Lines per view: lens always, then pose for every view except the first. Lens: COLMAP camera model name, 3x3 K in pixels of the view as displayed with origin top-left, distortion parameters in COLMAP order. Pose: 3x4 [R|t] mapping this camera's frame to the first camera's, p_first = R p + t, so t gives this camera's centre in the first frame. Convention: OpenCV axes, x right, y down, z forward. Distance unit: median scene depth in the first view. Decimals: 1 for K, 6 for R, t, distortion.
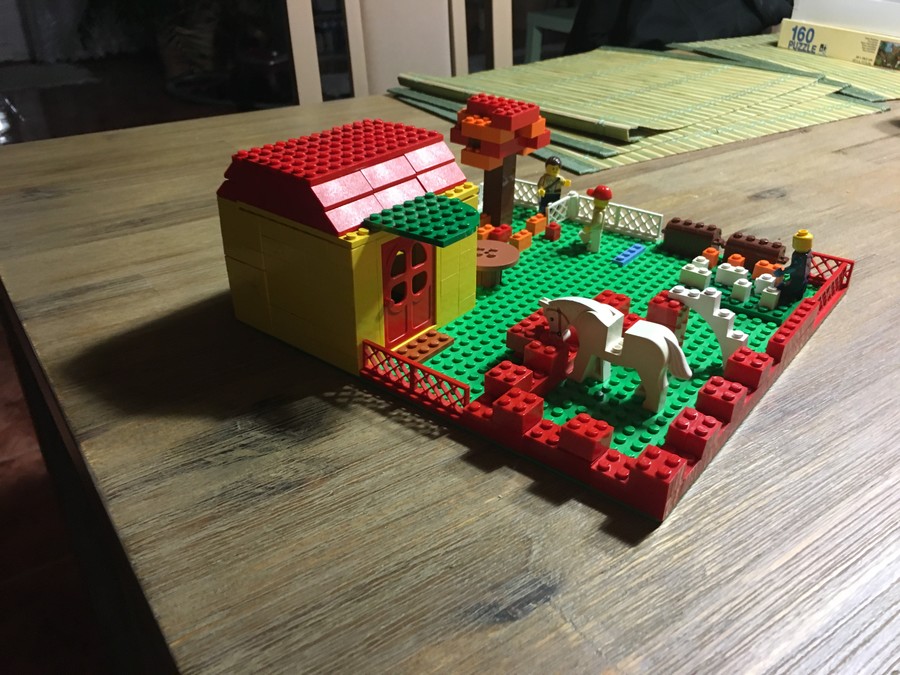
lens RADIAL K [[779.1, 0, 454.9], [0, 779.1, 330.2], [0, 0, 1]] dist [0.072619, -0.123593]
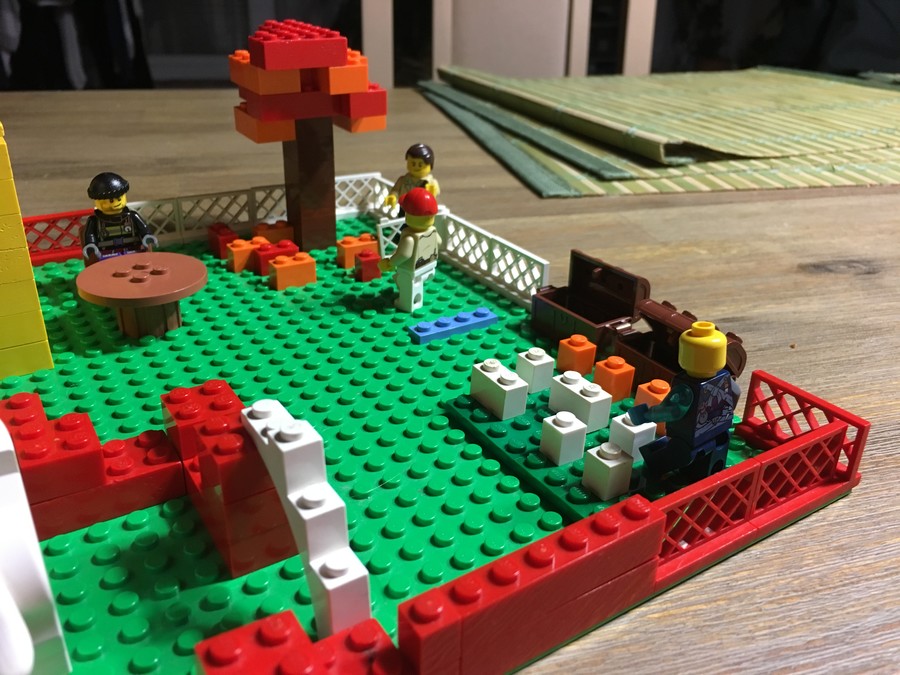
lens RADIAL K [[779.1, 0, 445.7], [0, 779.1, 336.4], [0, 0, 1]] dist [0.072619, -0.123593]
pose [[0.943679, 0.165418, -0.286543, 0.307524], [-0.181284, 0.982986, -0.029562, -0.060026], [0.276778, 0.079843, 0.957611, 0.413860]]
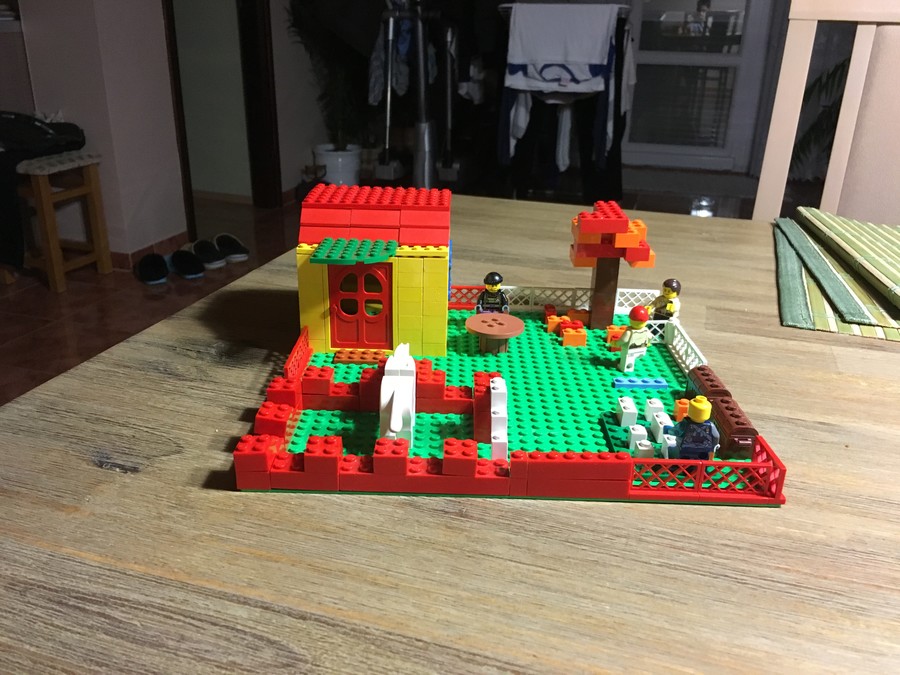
lens RADIAL K [[779.1, 0, 452.1], [0, 779.1, 334.1], [0, 0, 1]] dist [0.072619, -0.123593]
pose [[0.610482, 0.302379, -0.732038, 0.630743], [-0.404716, 0.913574, 0.039853, -0.080279], [0.680821, 0.271938, 0.680098, 0.157078]]
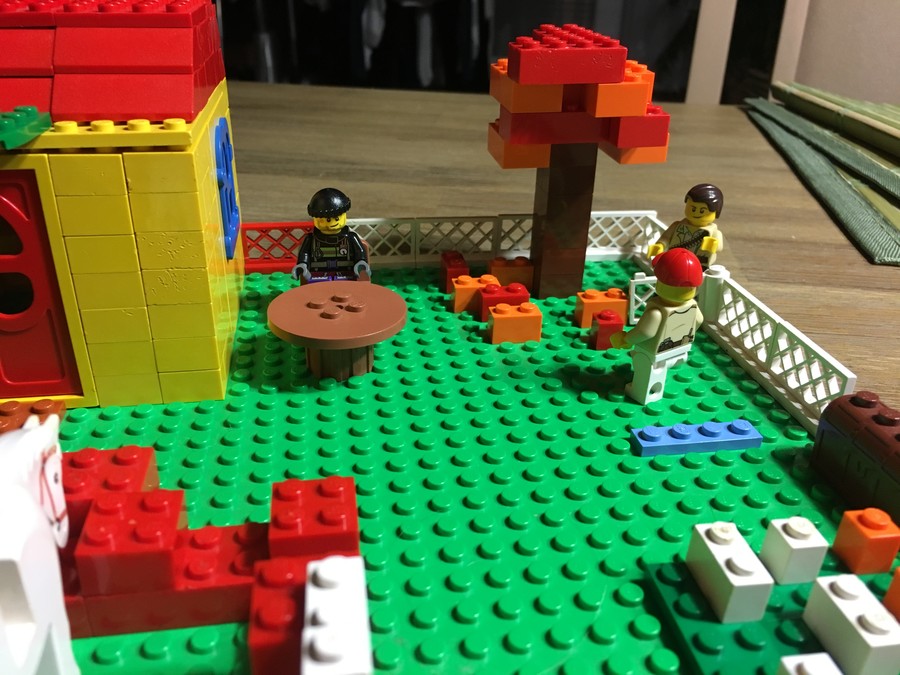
lens RADIAL K [[779.1, 0, 446.0], [0, 779.1, 336.8], [0, 0, 1]] dist [0.072619, -0.123593]
pose [[0.735076, 0.313351, -0.601228, 0.292019], [-0.346447, 0.935871, 0.064188, -0.104257], [0.582785, 0.161111, 0.796496, 0.506863]]
